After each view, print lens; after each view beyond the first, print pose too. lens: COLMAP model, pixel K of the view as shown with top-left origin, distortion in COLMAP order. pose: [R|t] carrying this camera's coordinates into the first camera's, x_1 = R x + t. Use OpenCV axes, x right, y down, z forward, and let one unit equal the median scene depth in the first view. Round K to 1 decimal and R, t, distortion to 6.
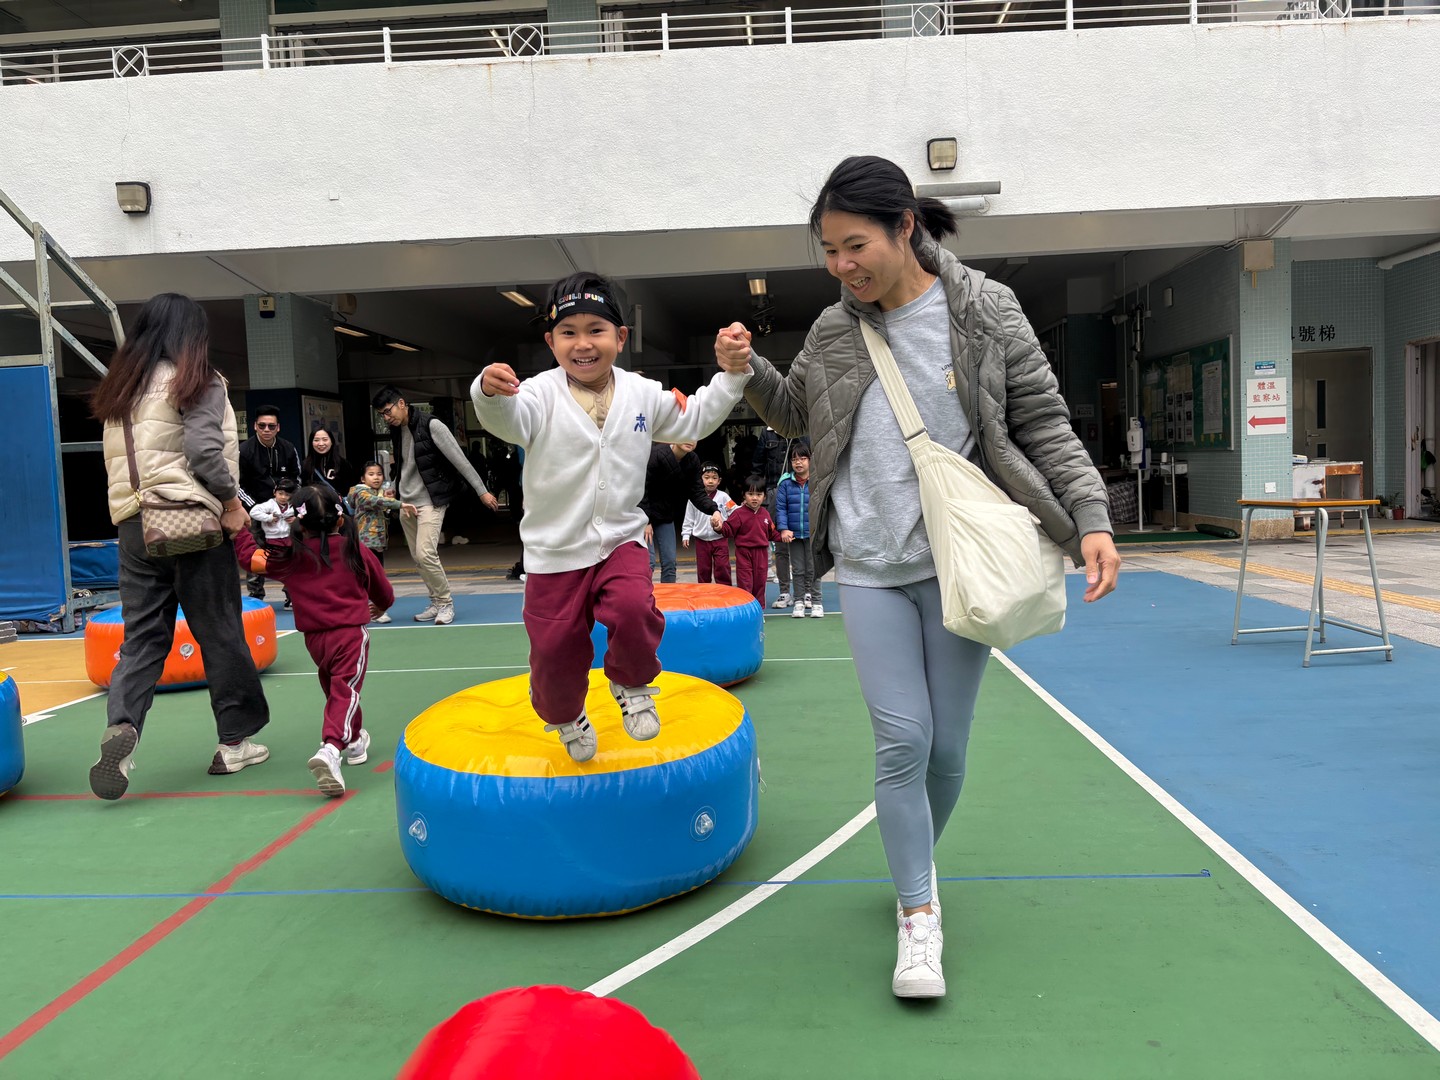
lens RADIAL K [[1109.3, 0, 720.0], [0, 1109.3, 540.0], [0, 0, 1]] dist [0.079831, -0.091708]
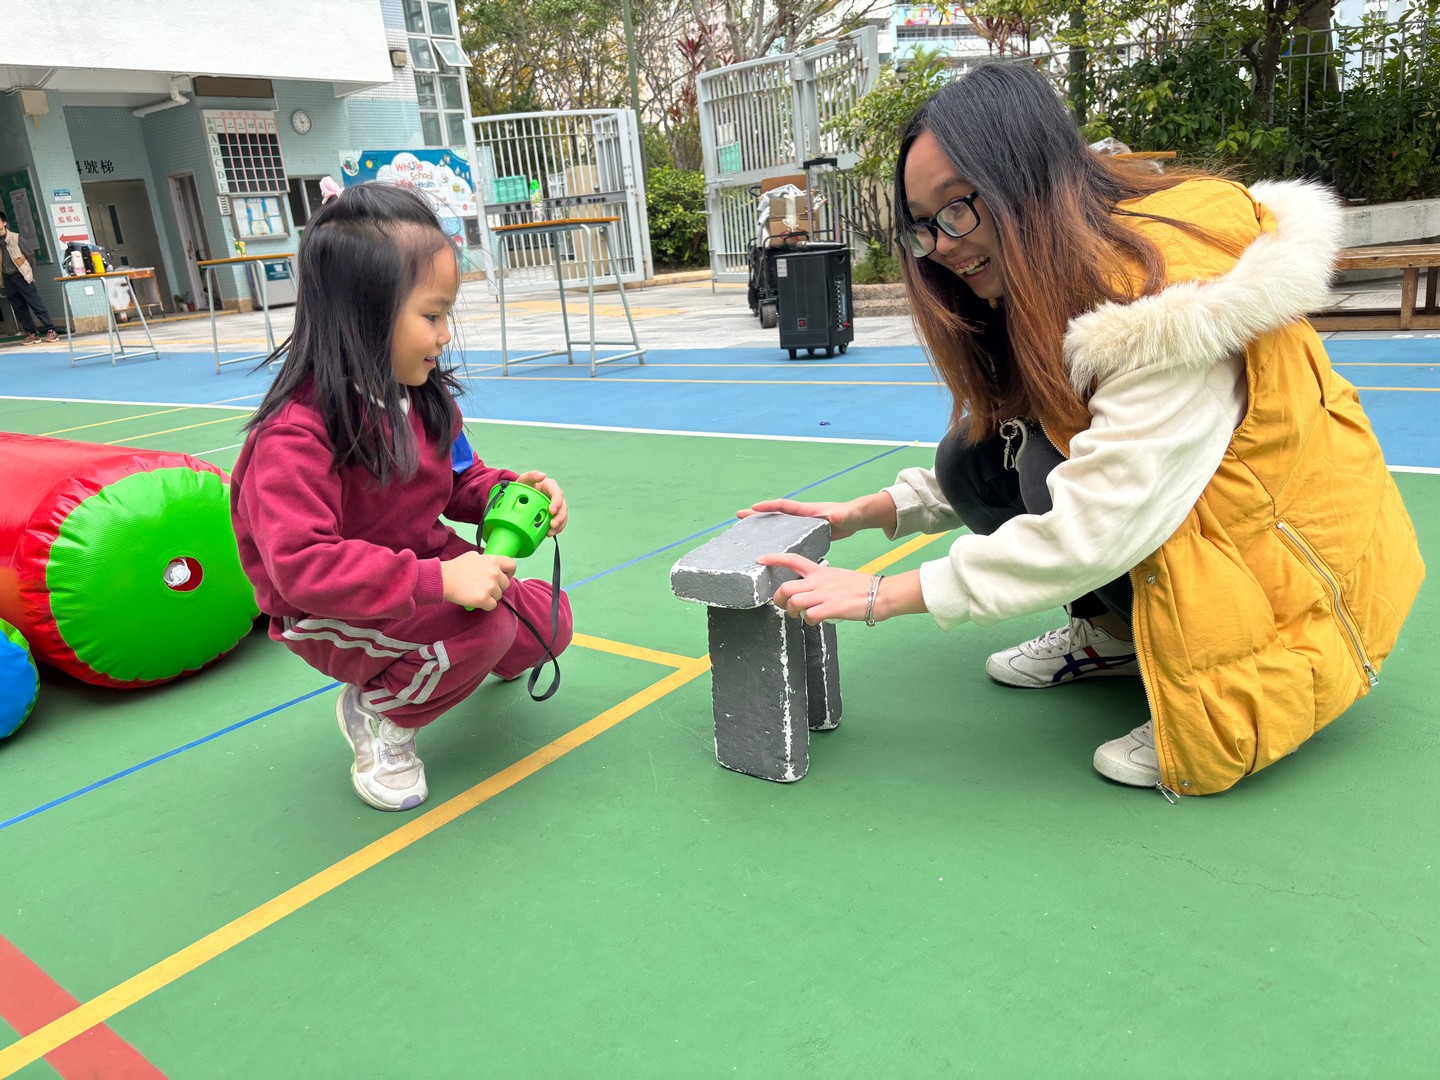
lens RADIAL K [[1109.3, 0, 720.0], [0, 1109.3, 540.0], [0, 0, 1]] dist [0.079831, -0.091708]
pose [[0.584592, -0.236645, 0.776048, -0.161599], [0.119649, 0.971204, 0.206024, 0.051233], [-0.802456, -0.027586, 0.596073, -0.364106]]
